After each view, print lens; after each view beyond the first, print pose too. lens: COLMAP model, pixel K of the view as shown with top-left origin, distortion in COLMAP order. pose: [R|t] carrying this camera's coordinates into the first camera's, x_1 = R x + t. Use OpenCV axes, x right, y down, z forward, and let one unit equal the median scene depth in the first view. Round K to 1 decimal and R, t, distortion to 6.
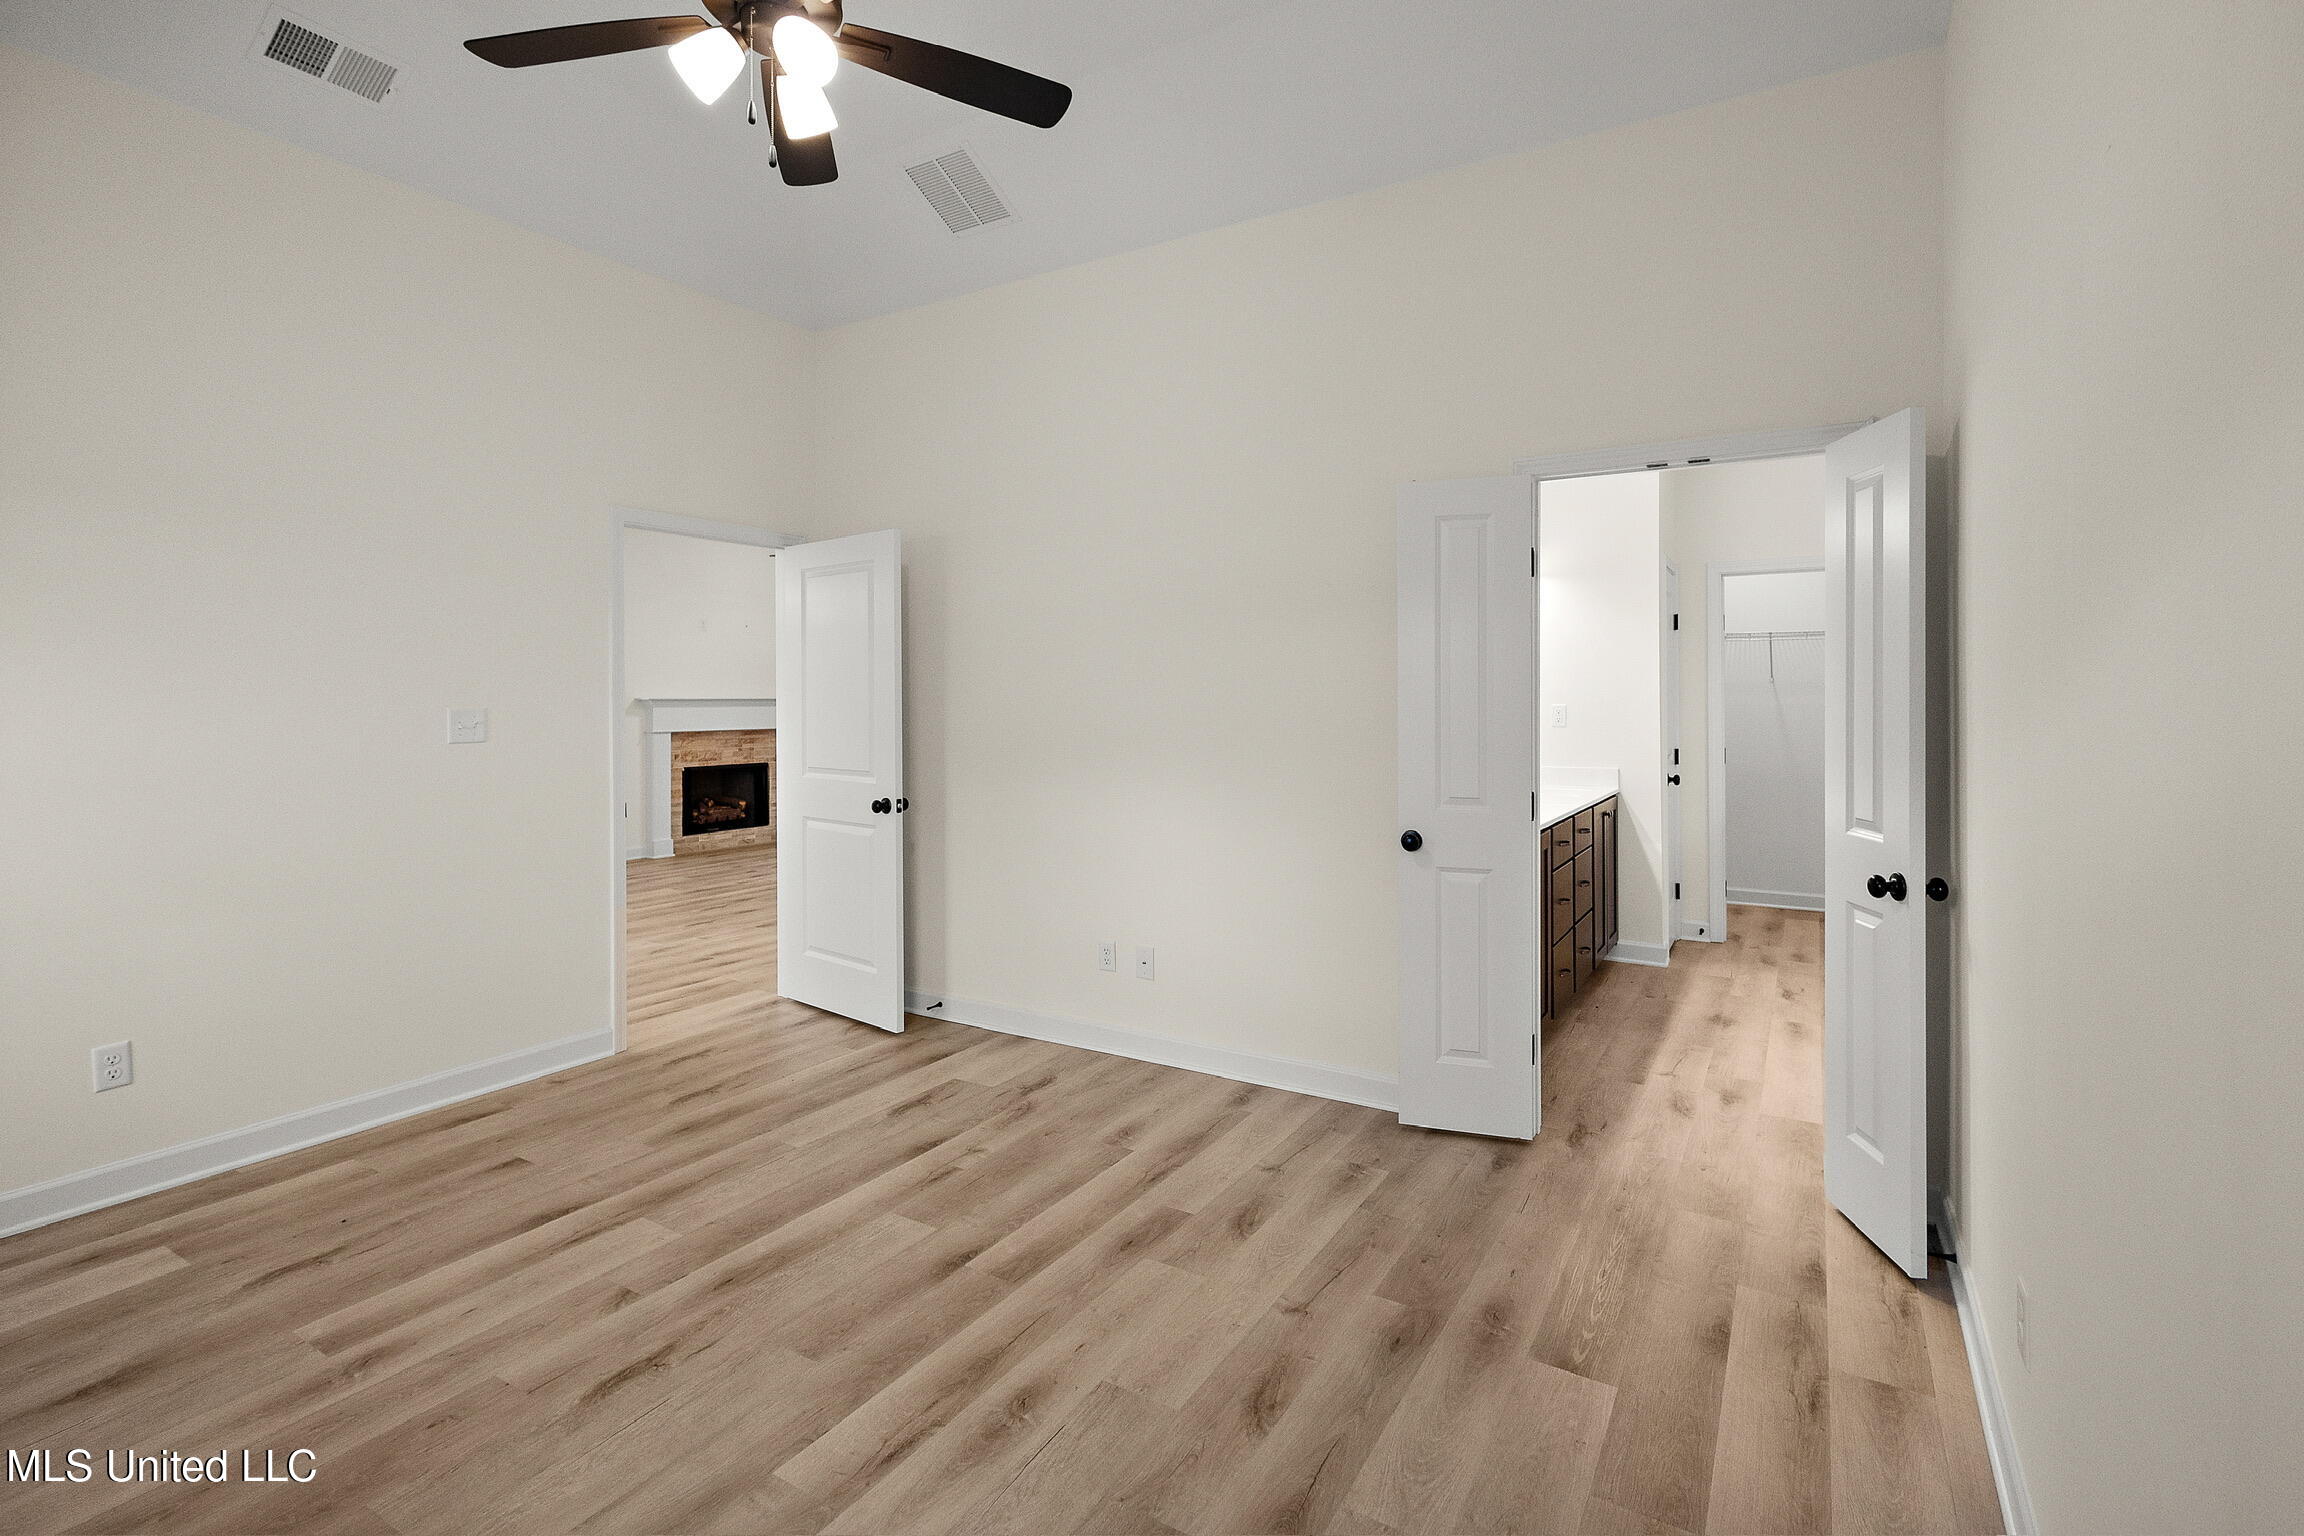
lens RADIAL K [[1049.1, 0, 1156.3], [0, 1049.1, 698.3], [0, 0, 1]] dist [0.012205, -0.004439]
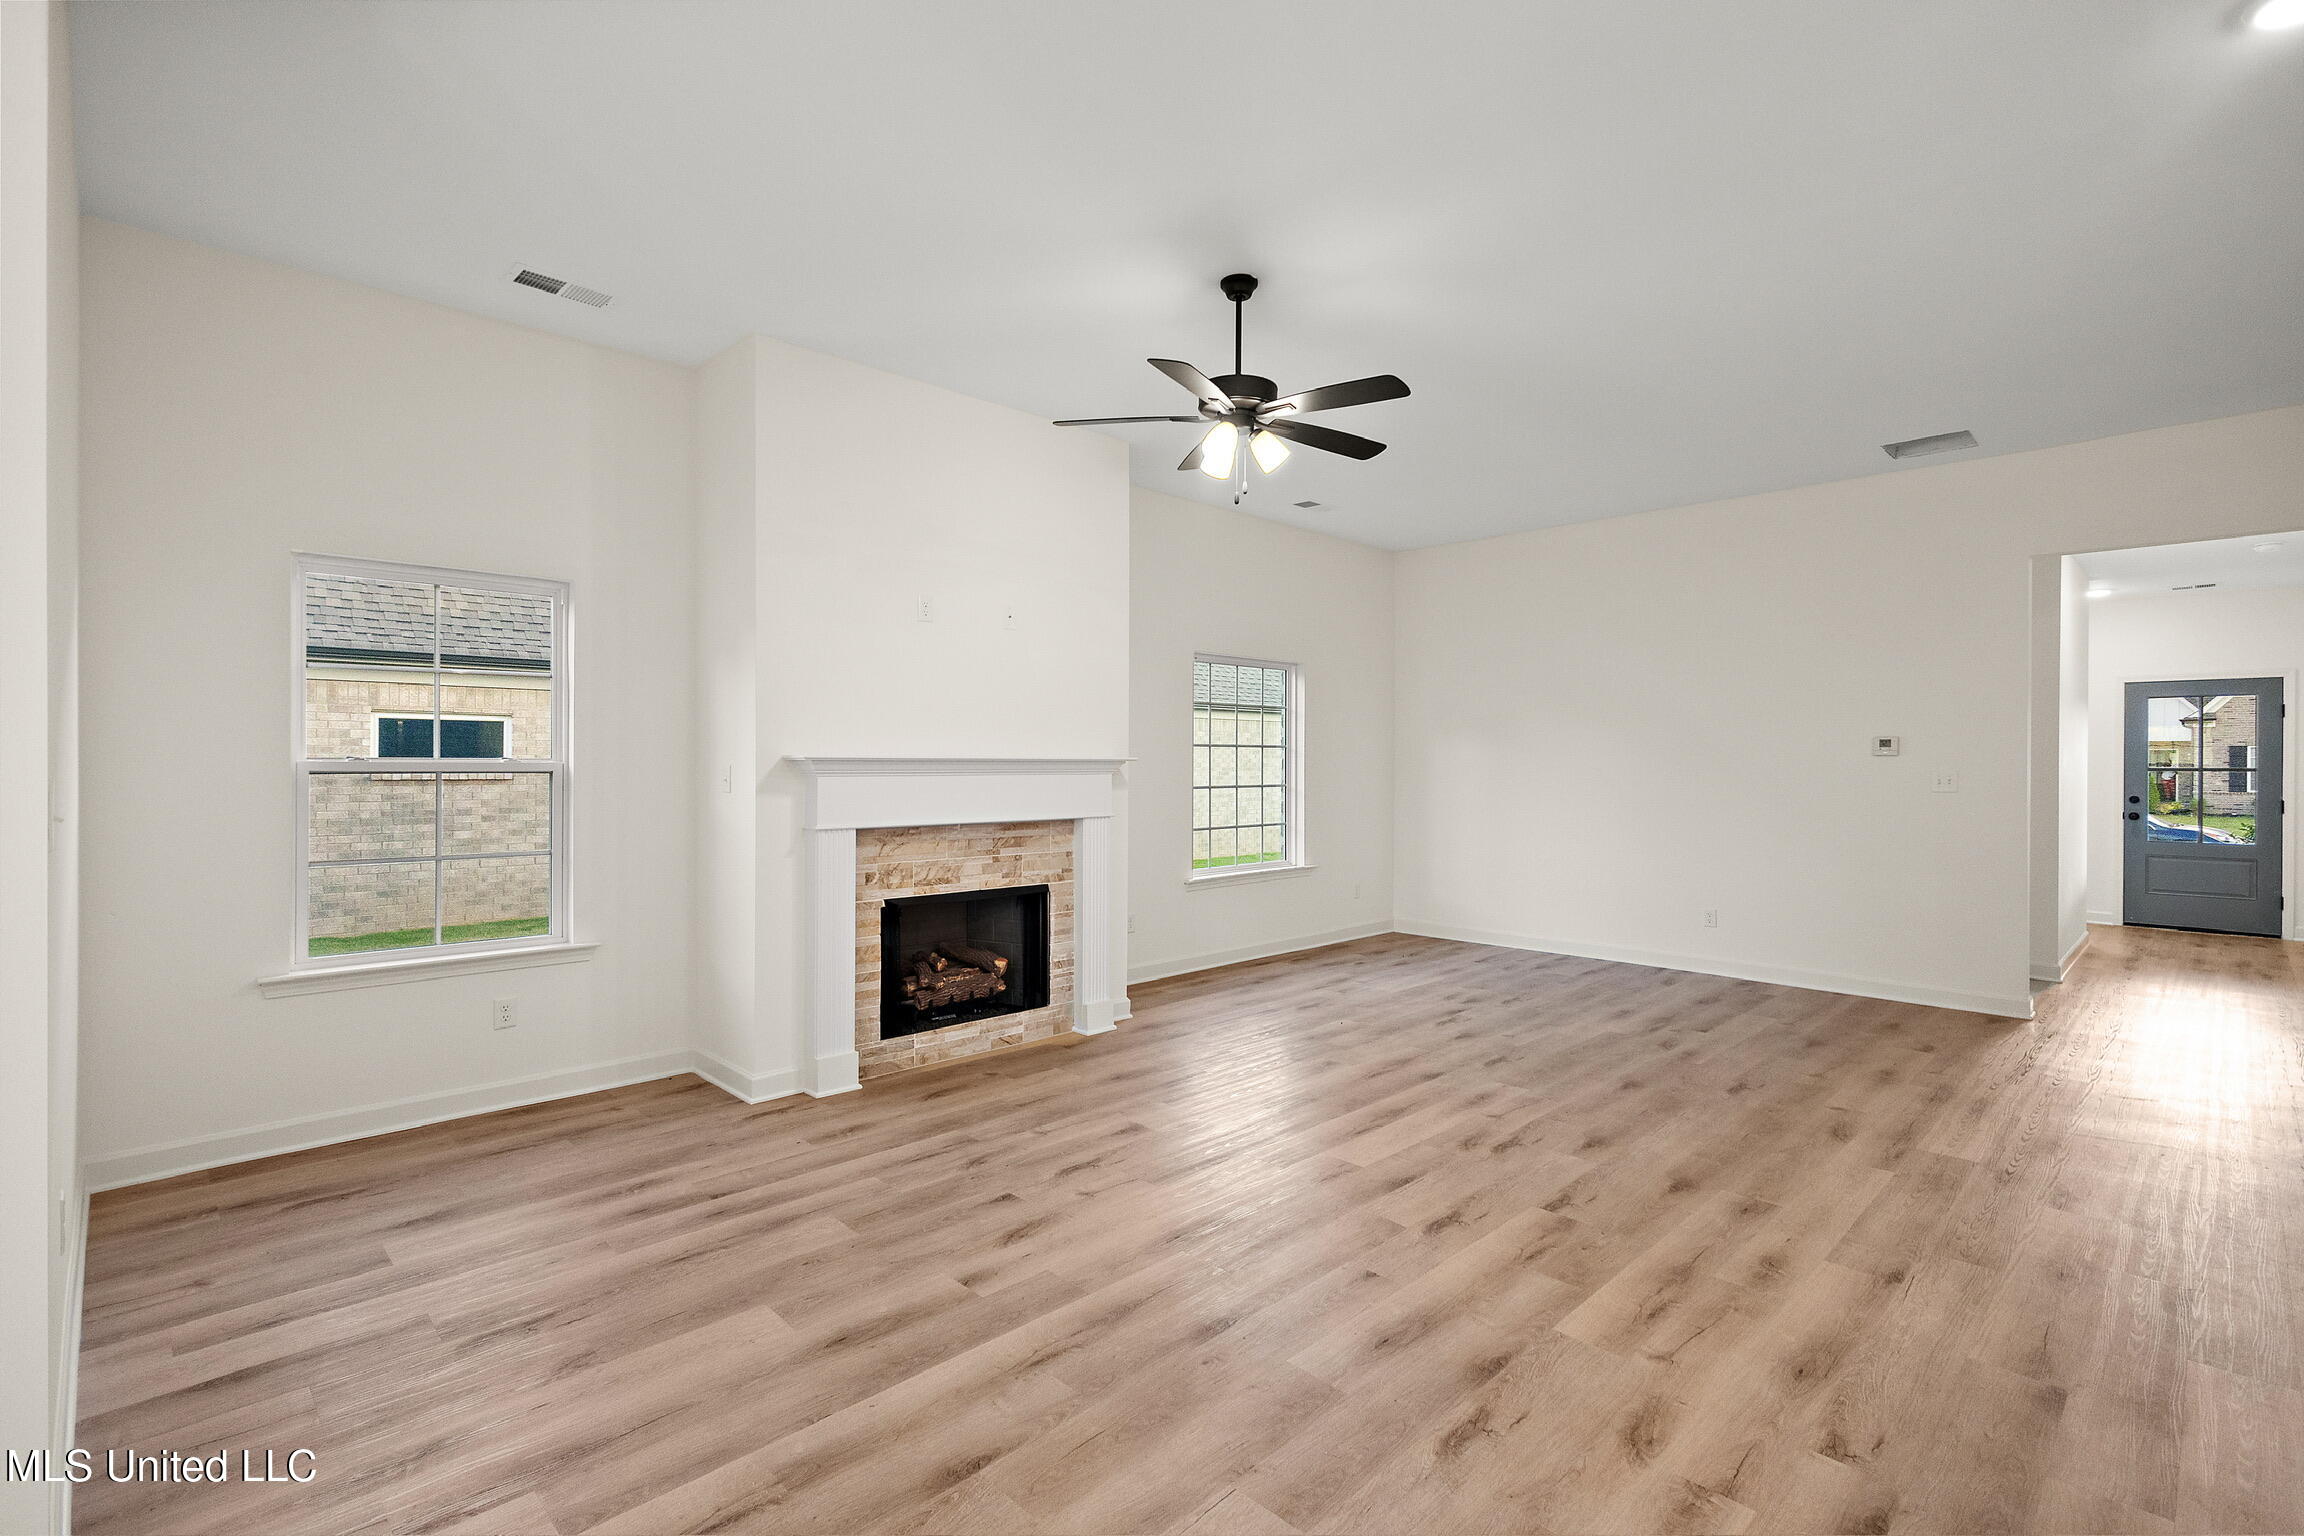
lens RADIAL K [[1049.1, 0, 1148.4], [0, 1049.1, 759.8], [0, 0, 1]] dist [0.012205, -0.004439]
pose [[0.962430, 0.004306, -0.271495, -0.199701], [-0.005471, 0.999979, -0.003535, 0.002051], [0.271474, 0.004887, 0.962433, 0.566001]]
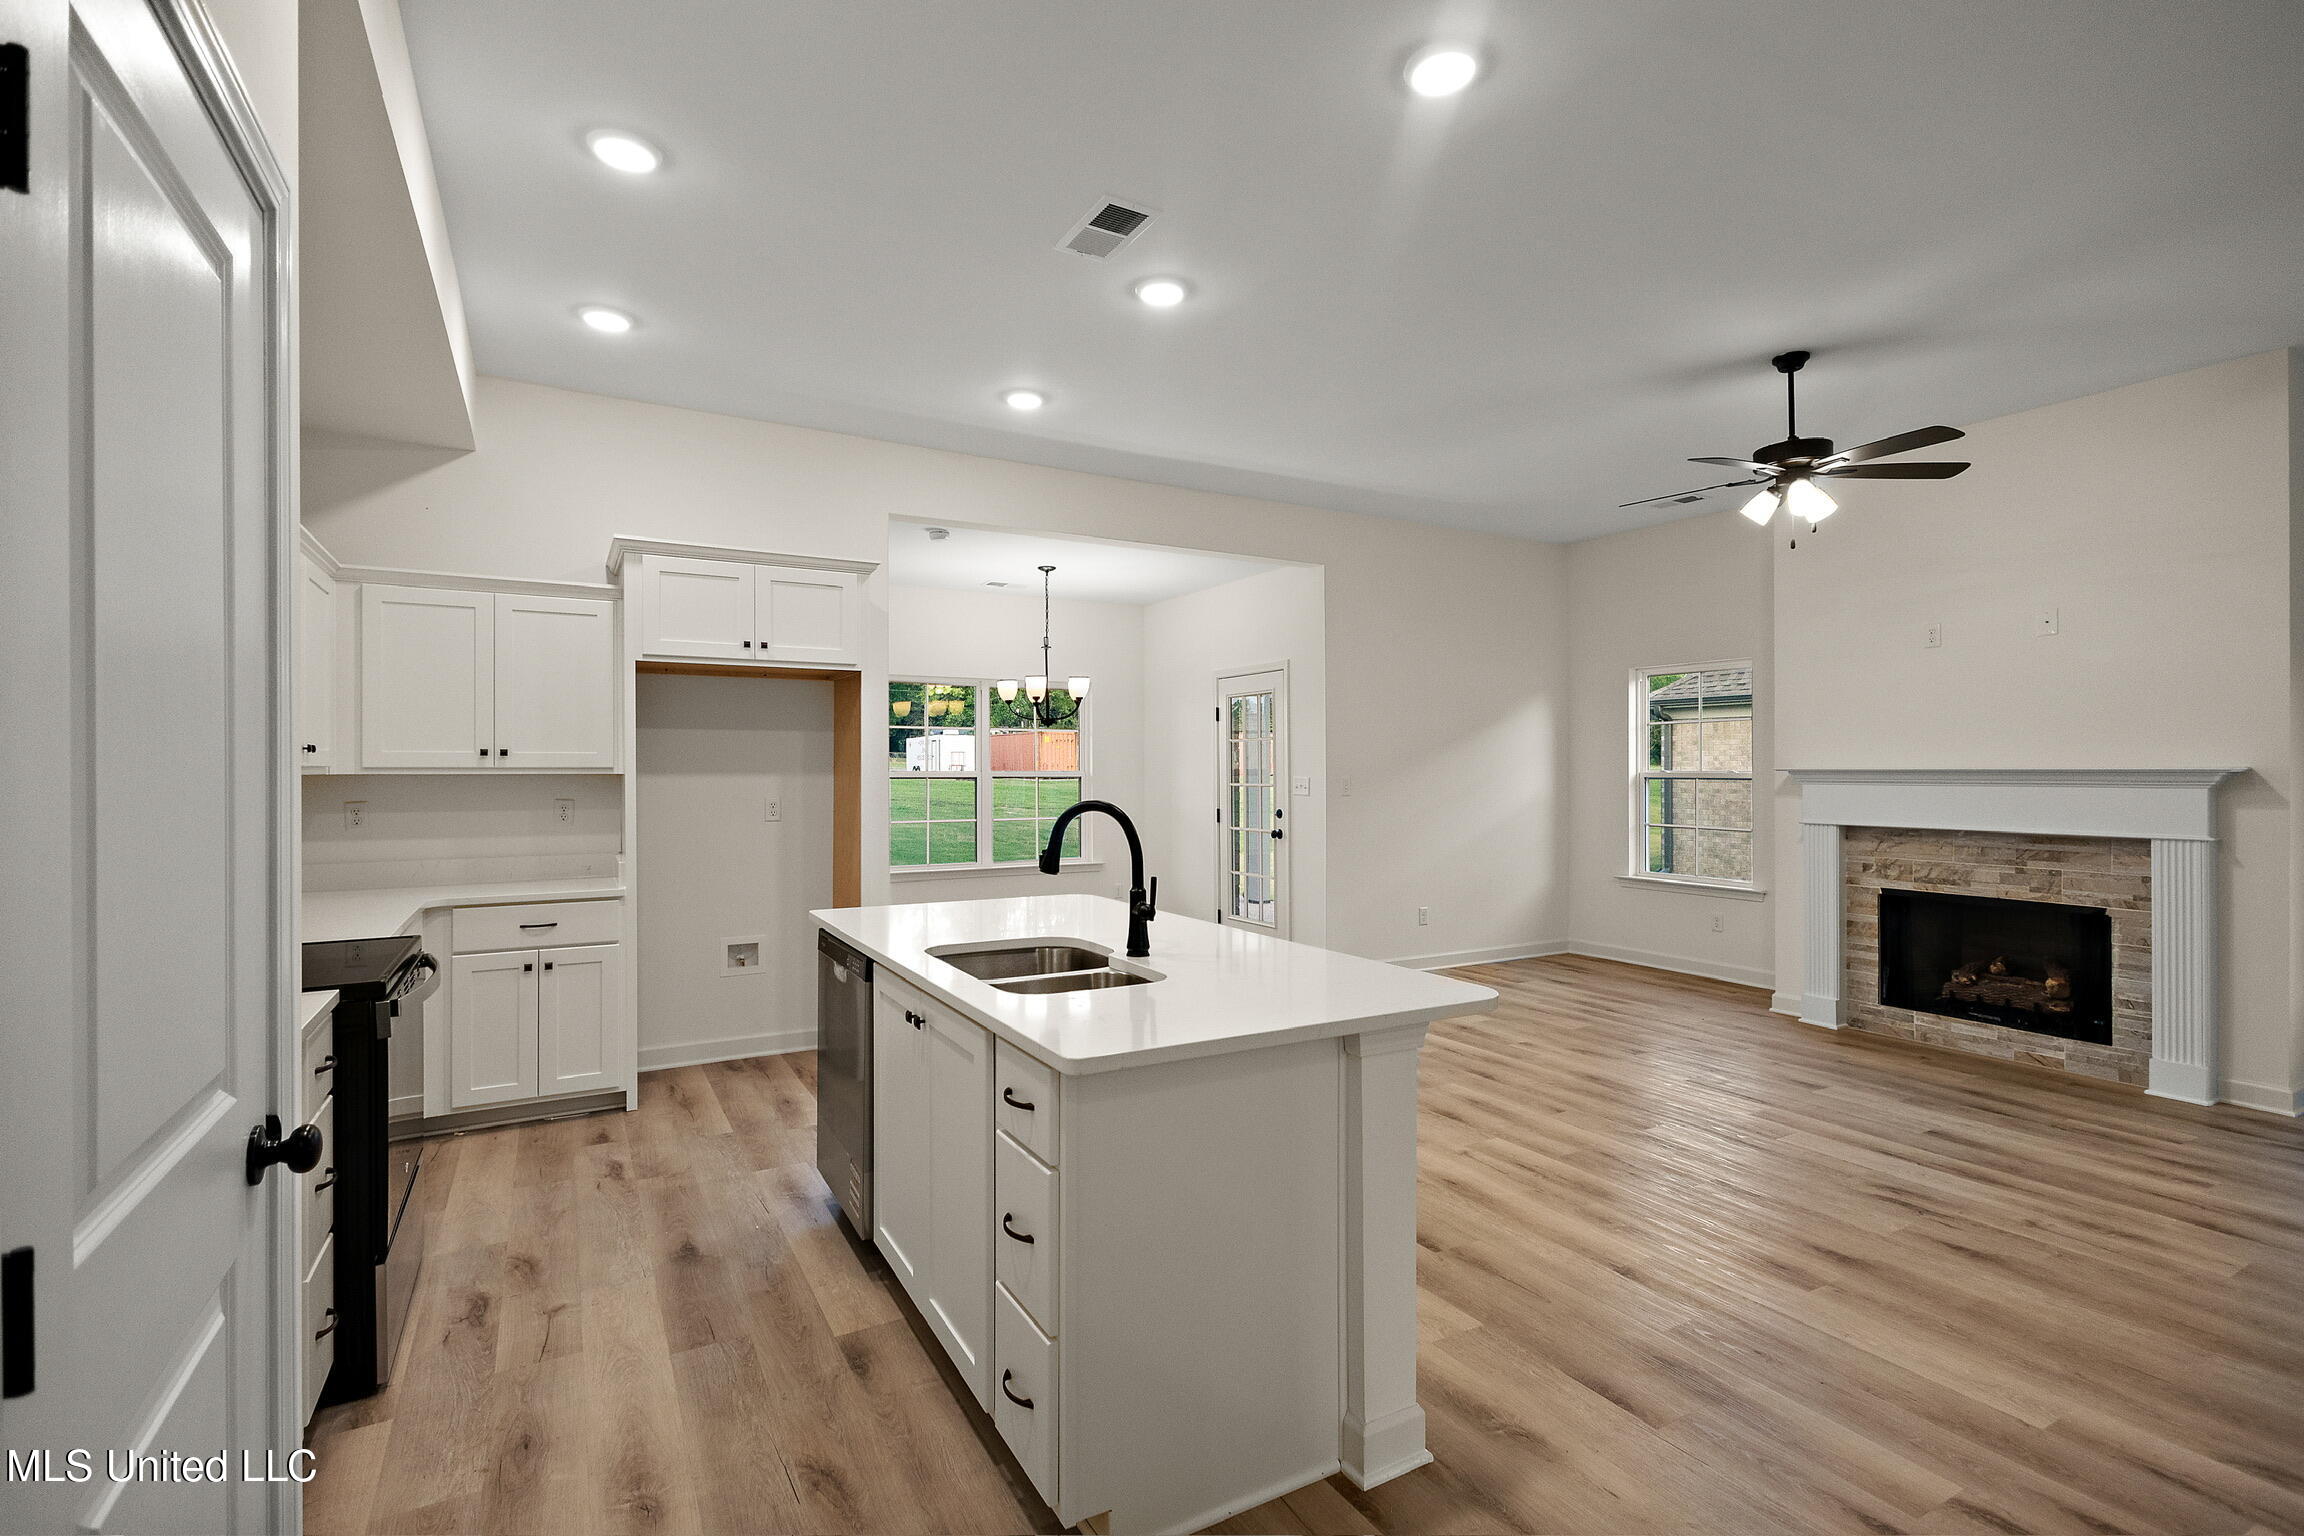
lens RADIAL K [[1049.1, 0, 1148.6], [0, 1049.1, 768.5], [0, 0, 1]] dist [0.012205, -0.004439]
pose [[-0.511687, 0.000707, -0.859172, 0.263758], [-0.000228, 1.000000, 0.000959, -0.000894], [0.859172, 0.000687, -0.511686, 0.954072]]
